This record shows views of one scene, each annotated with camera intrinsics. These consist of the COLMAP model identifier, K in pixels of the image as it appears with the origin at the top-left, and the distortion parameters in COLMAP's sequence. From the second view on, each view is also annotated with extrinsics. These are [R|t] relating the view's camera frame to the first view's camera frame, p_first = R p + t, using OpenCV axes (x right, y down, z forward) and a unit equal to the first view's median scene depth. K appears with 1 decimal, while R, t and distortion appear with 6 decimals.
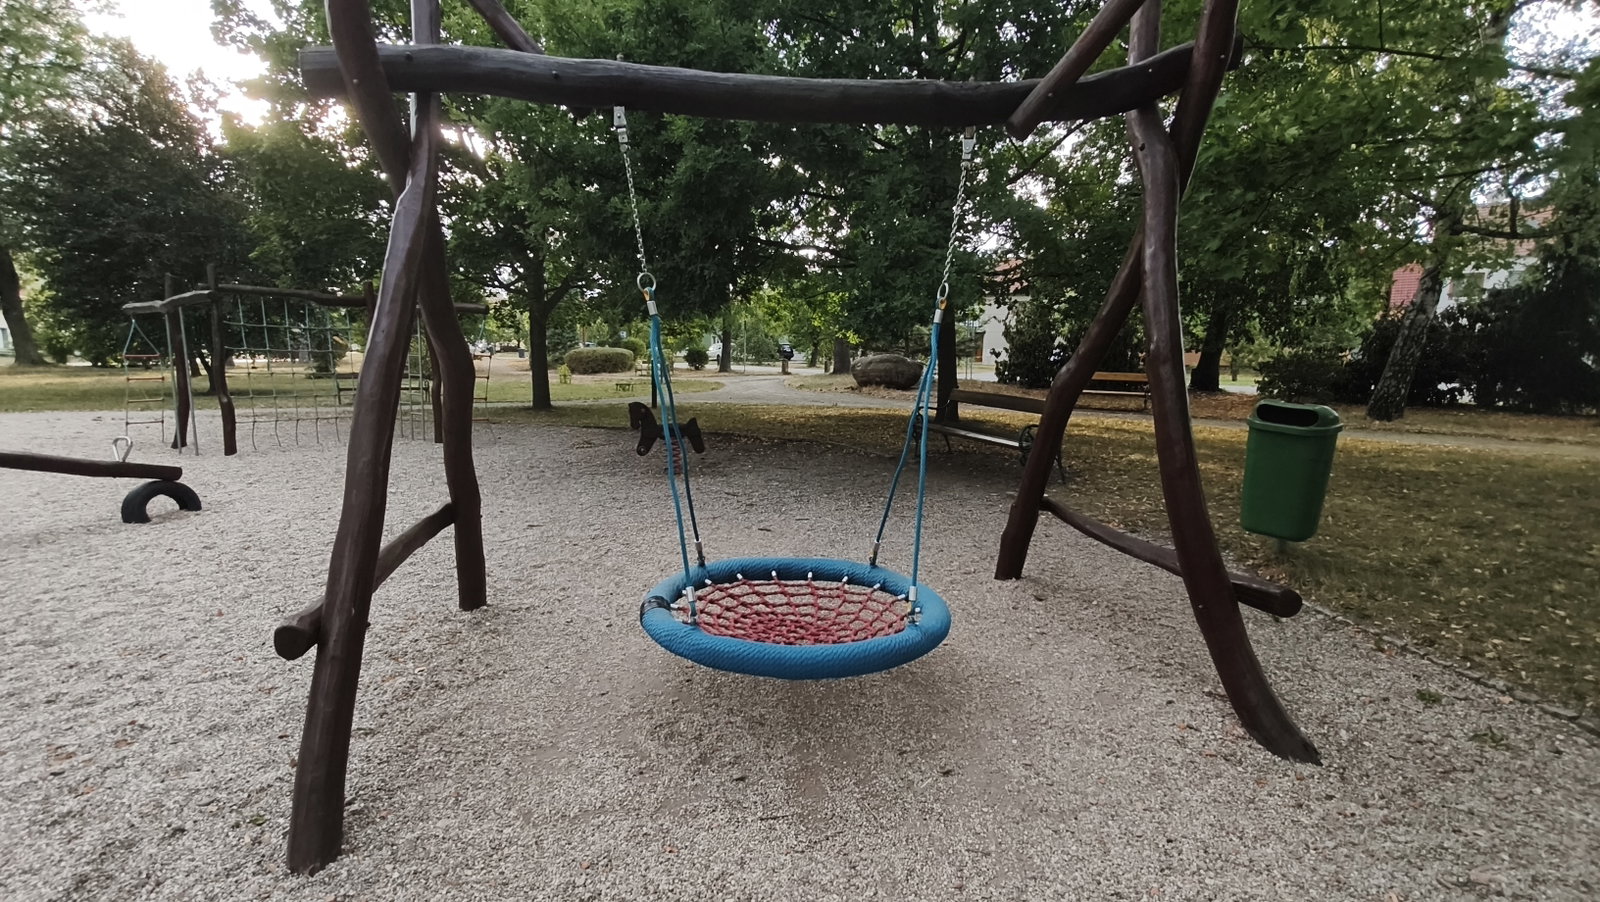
lens RADIAL K [[759.2, 0, 815.6], [0, 759.2, 454.5], [0, 0, 1]] dist [0.002240, 0.000518]
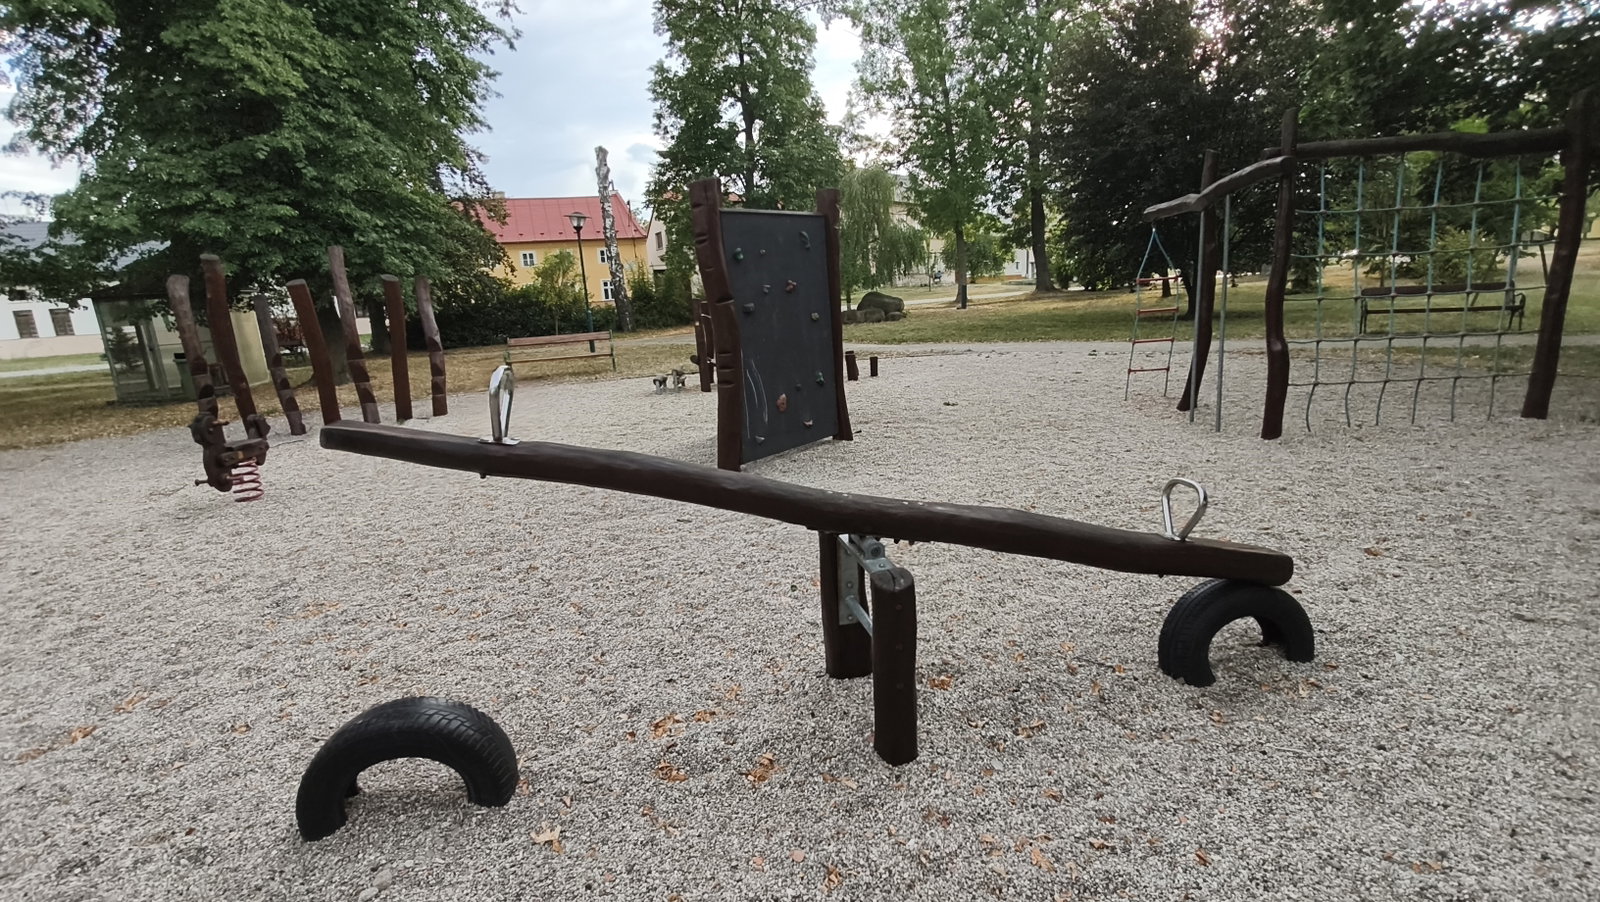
lens RADIAL K [[735.7, 0, 799.5], [0, 735.7, 455.7], [0, 0, 1]] dist [-0.002414, -0.000571]
pose [[0.441453, 0.158202, -0.883228, -0.164551], [-0.050022, 0.987143, 0.151813, -0.022157], [0.895889, -0.022838, 0.443691, 0.159757]]
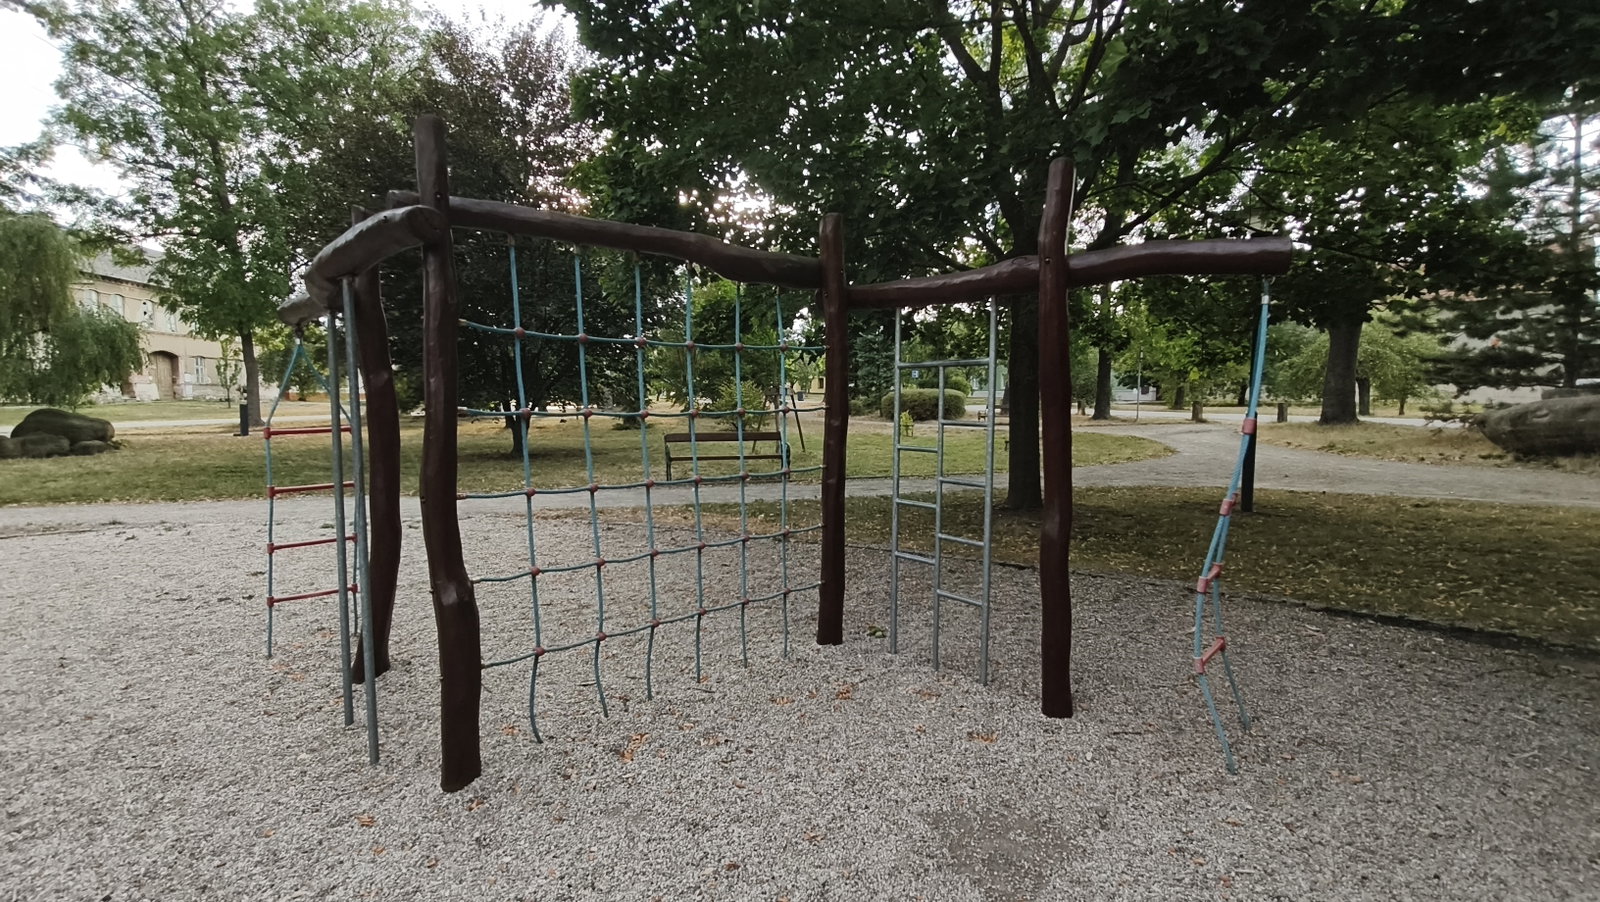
lens RADIAL K [[735.7, 0, 799.5], [0, 735.7, 455.7], [0, 0, 1]] dist [-0.002414, -0.000571]
pose [[0.948052, 0.012439, -0.317872, -0.216325], [-0.027371, 0.998719, -0.042551, -0.043423], [0.316936, 0.049041, 0.947178, 0.291718]]
